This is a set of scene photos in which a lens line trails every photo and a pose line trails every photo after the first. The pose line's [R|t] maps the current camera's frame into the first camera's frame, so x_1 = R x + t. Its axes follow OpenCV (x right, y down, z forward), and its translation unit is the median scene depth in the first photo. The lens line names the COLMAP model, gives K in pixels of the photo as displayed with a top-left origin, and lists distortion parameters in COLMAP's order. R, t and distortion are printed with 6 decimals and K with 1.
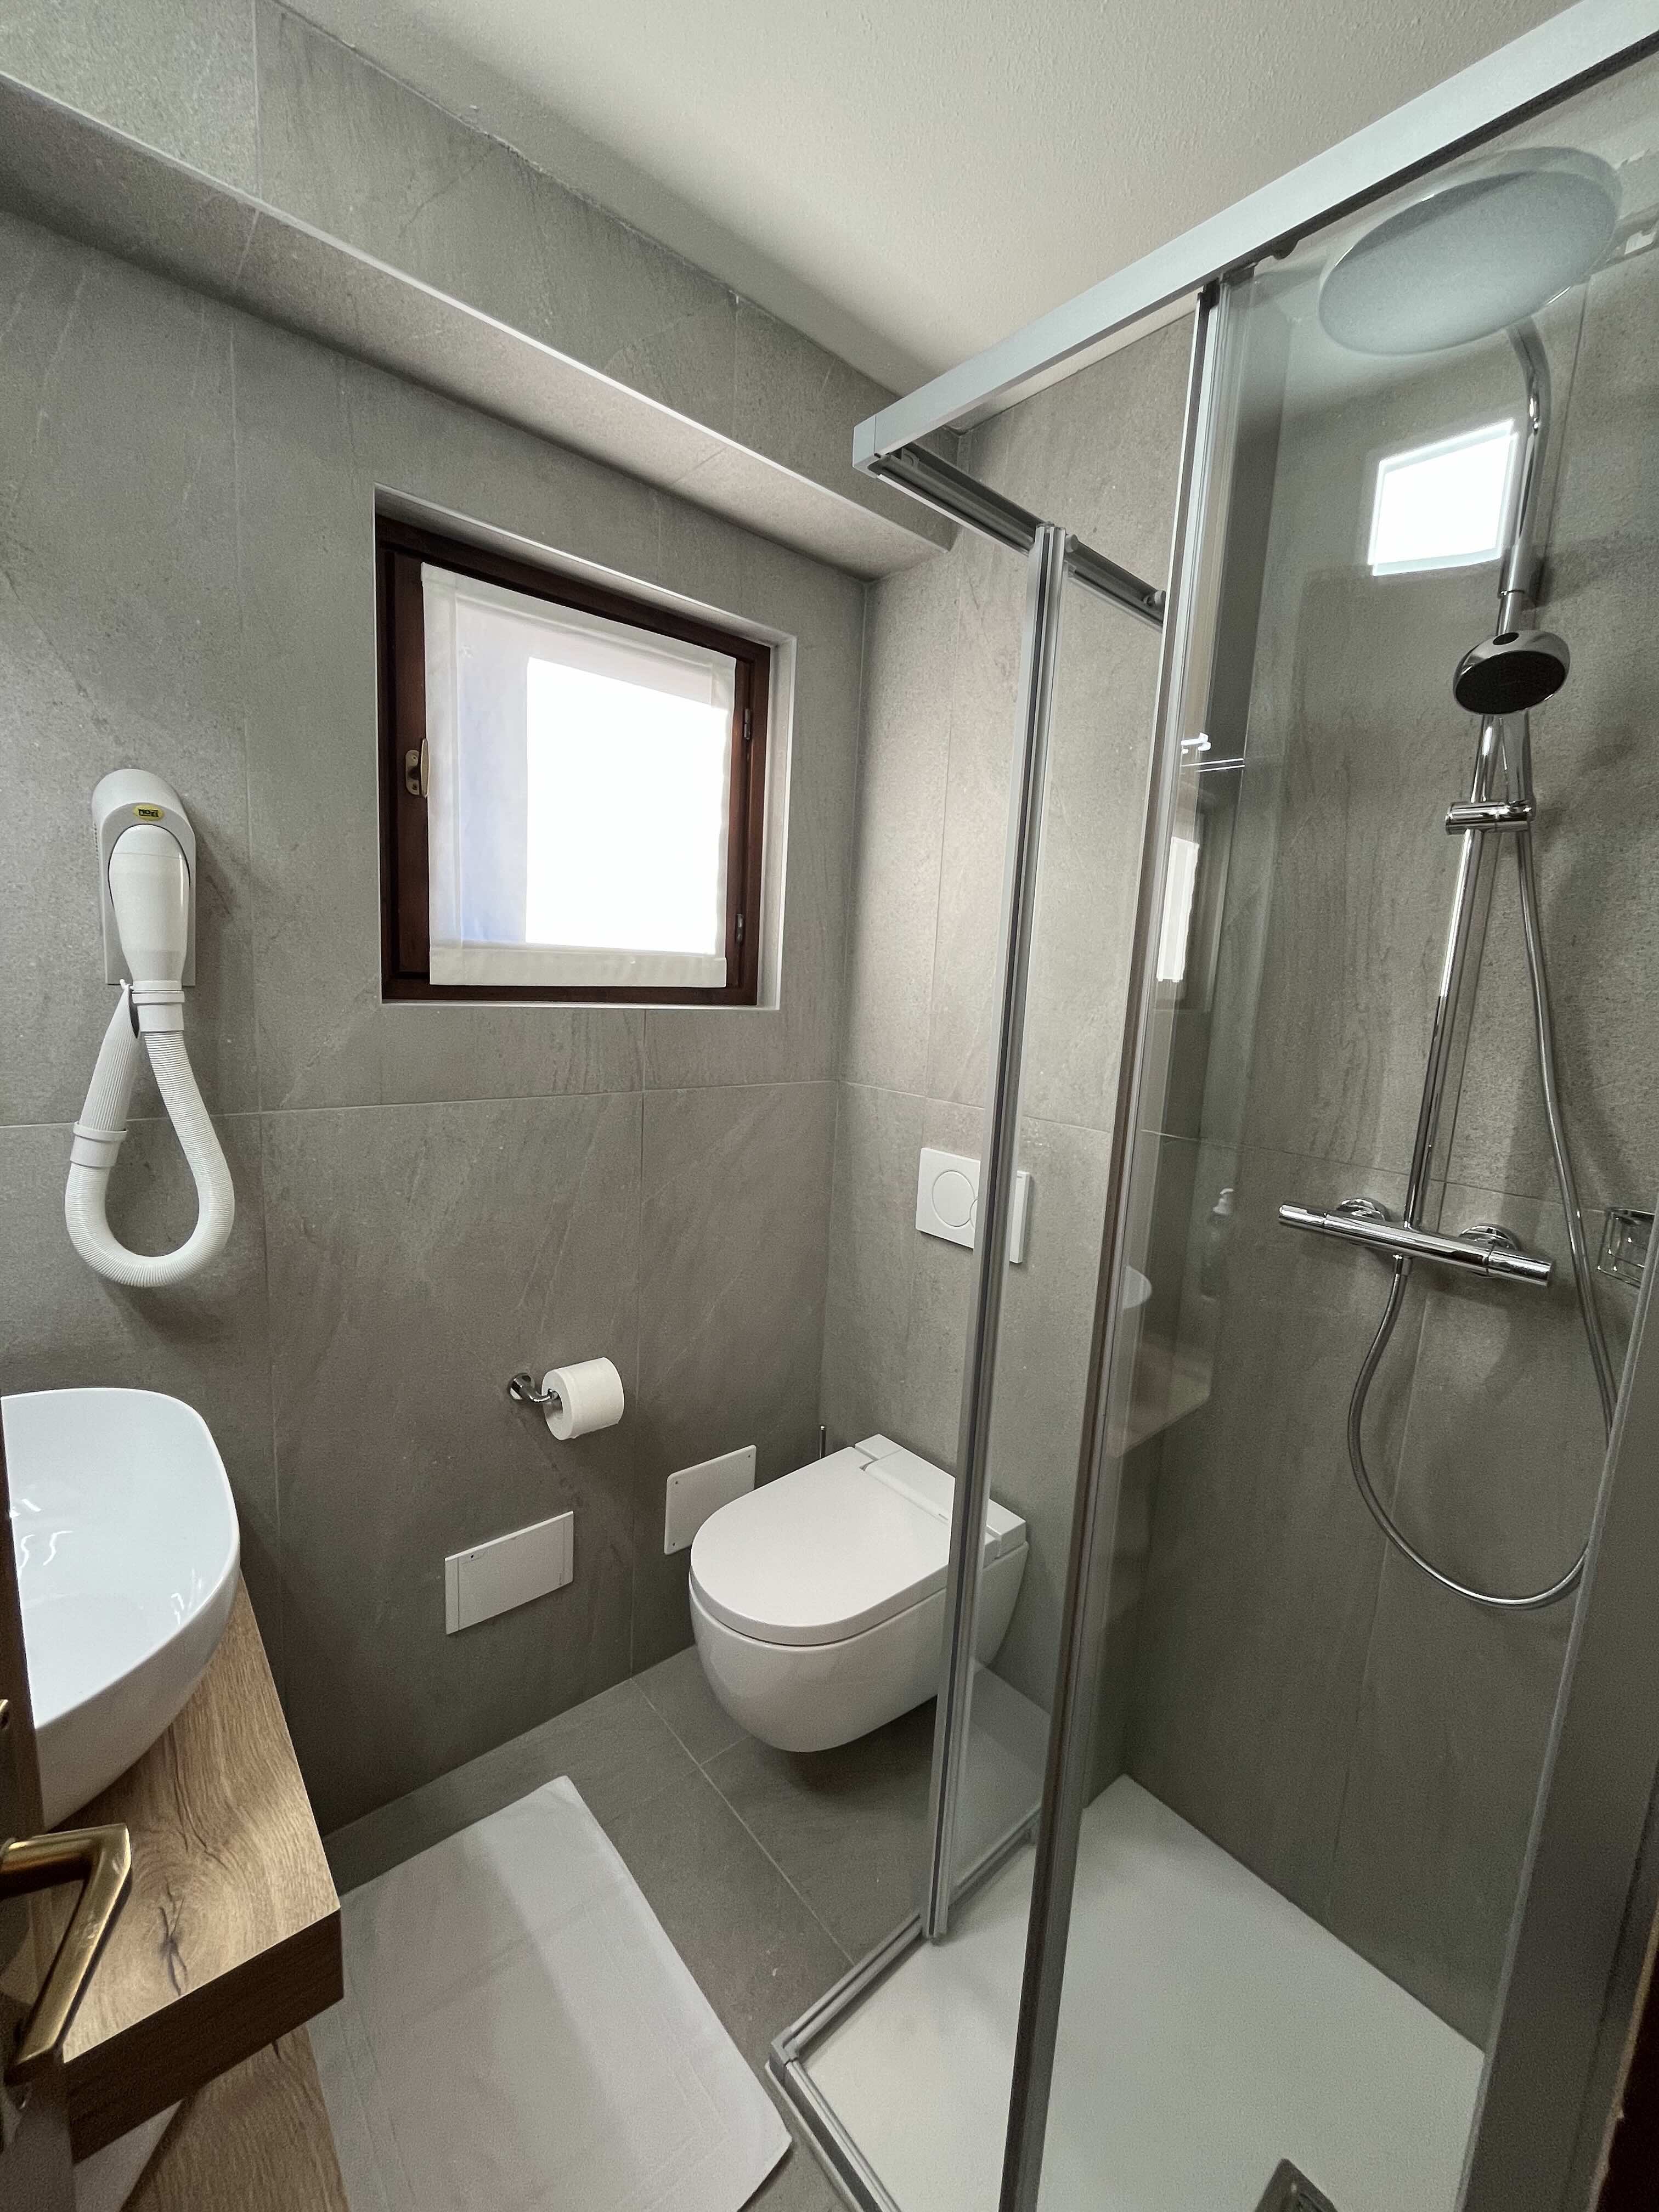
lens RADIAL K [[901.4, 0, 822.1], [0, 901.4, 1105.5], [0, 0, 1]] dist [-0.002518, -0.000375]
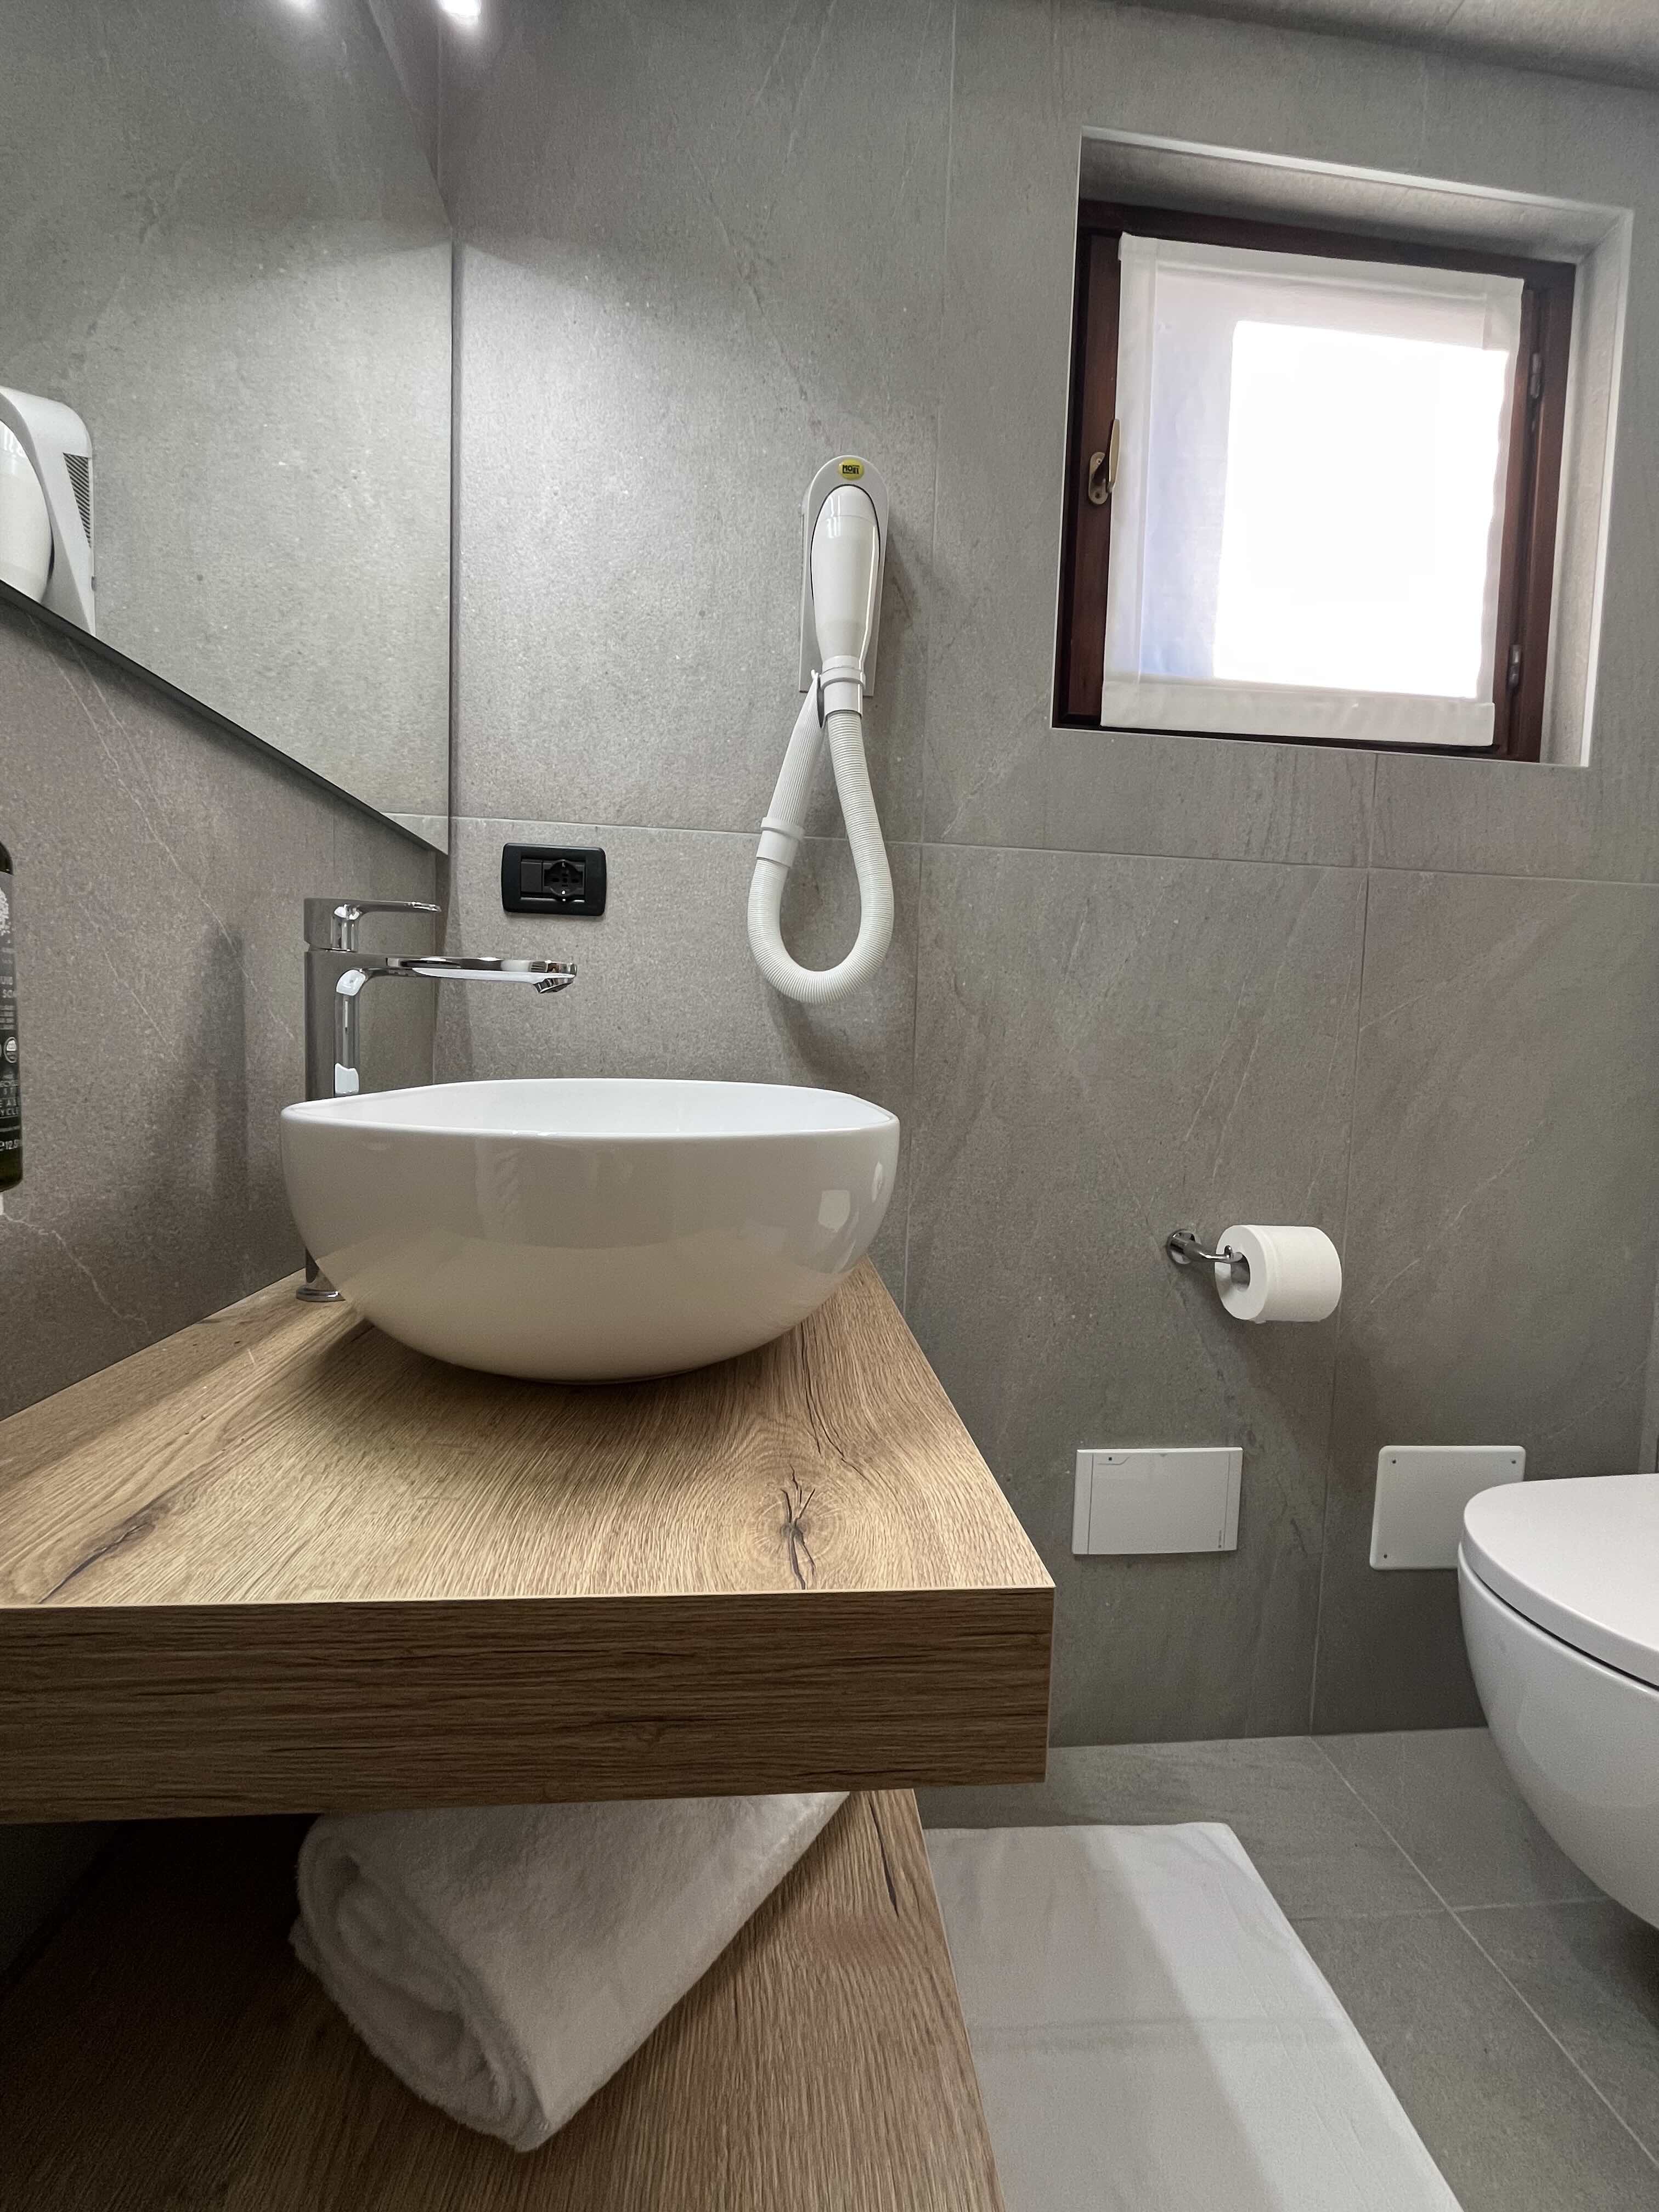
lens RADIAL K [[893.1, 0, 827.5], [0, 893.1, 1106.0], [0, 0, 1]] dist [-0.002344, -0.000436]
pose [[0.819129, 0.008693, -0.573544, -0.171424], [-0.074793, 0.992968, -0.091768, 0.328536], [0.568713, 0.118067, 0.814018, 0.230098]]
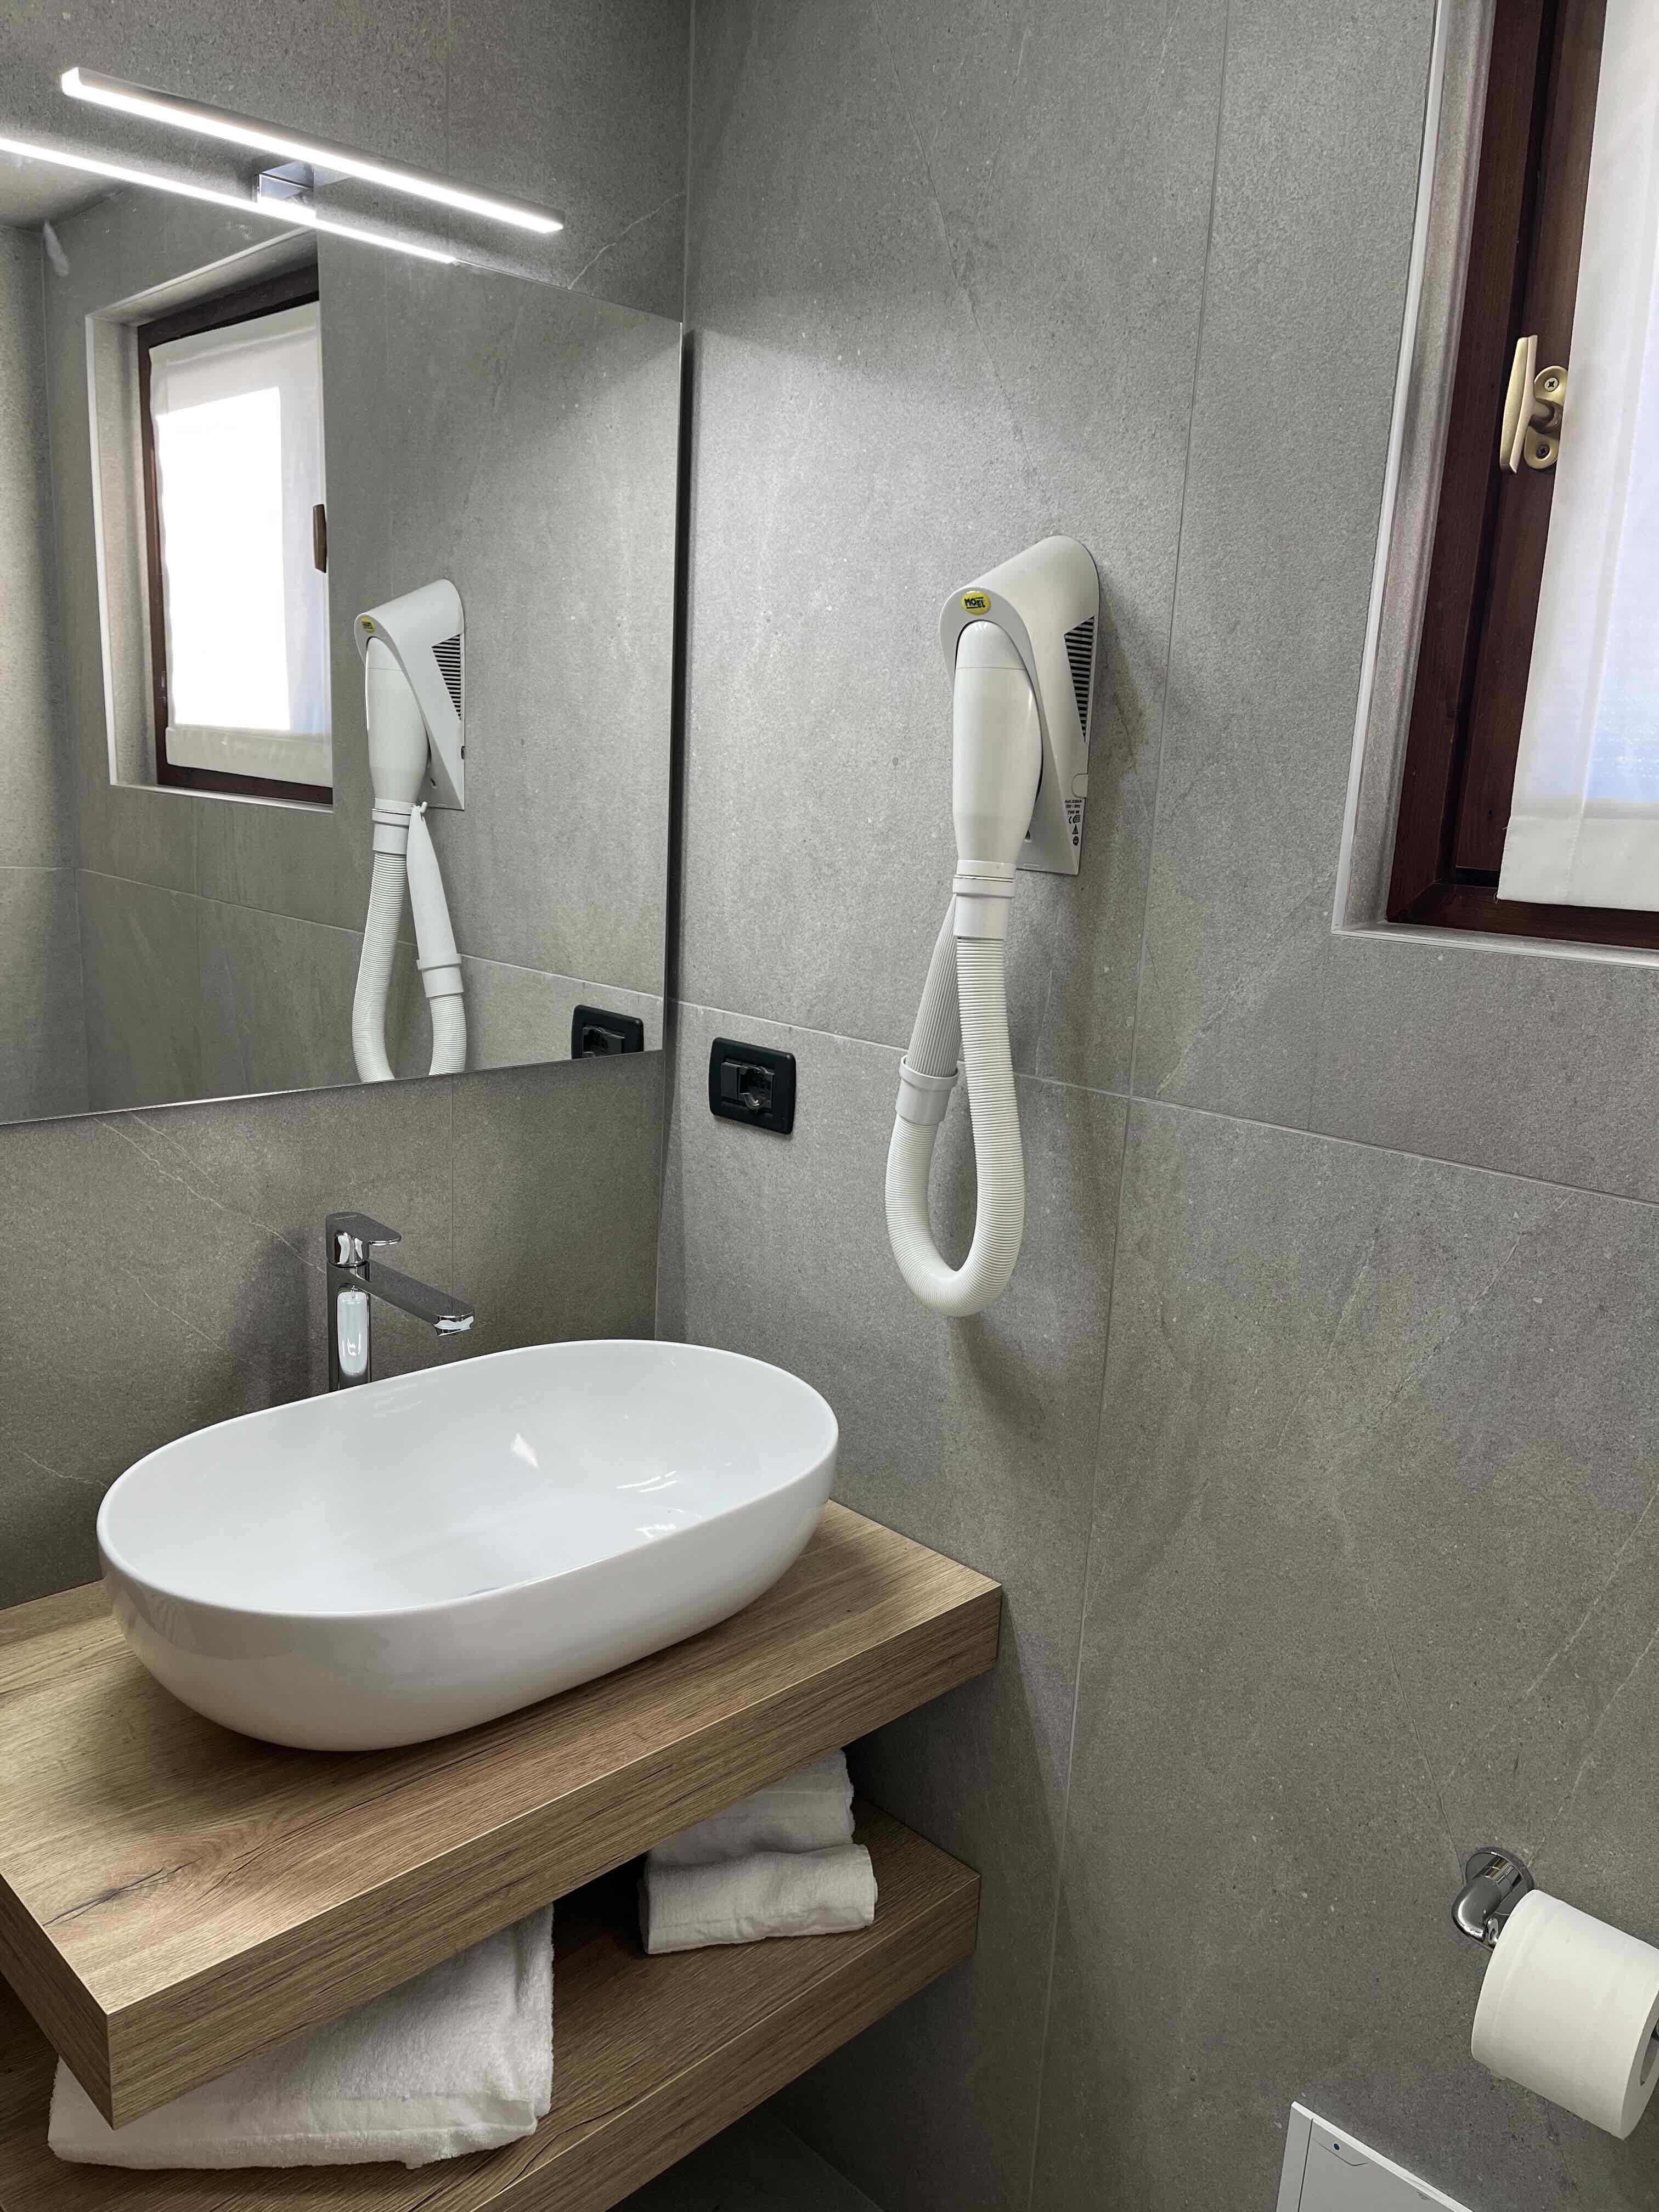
lens RADIAL K [[1665.6, 0, 830.3], [0, 1665.6, 1124.7], [0, 0, 1]] dist [0.071763, -0.092755]
pose [[0.086987, 0.162026, -0.982945, 0.392401], [-0.200142, 0.969410, 0.142083, -0.082109], [0.975898, 0.184369, 0.116754, 0.630216]]
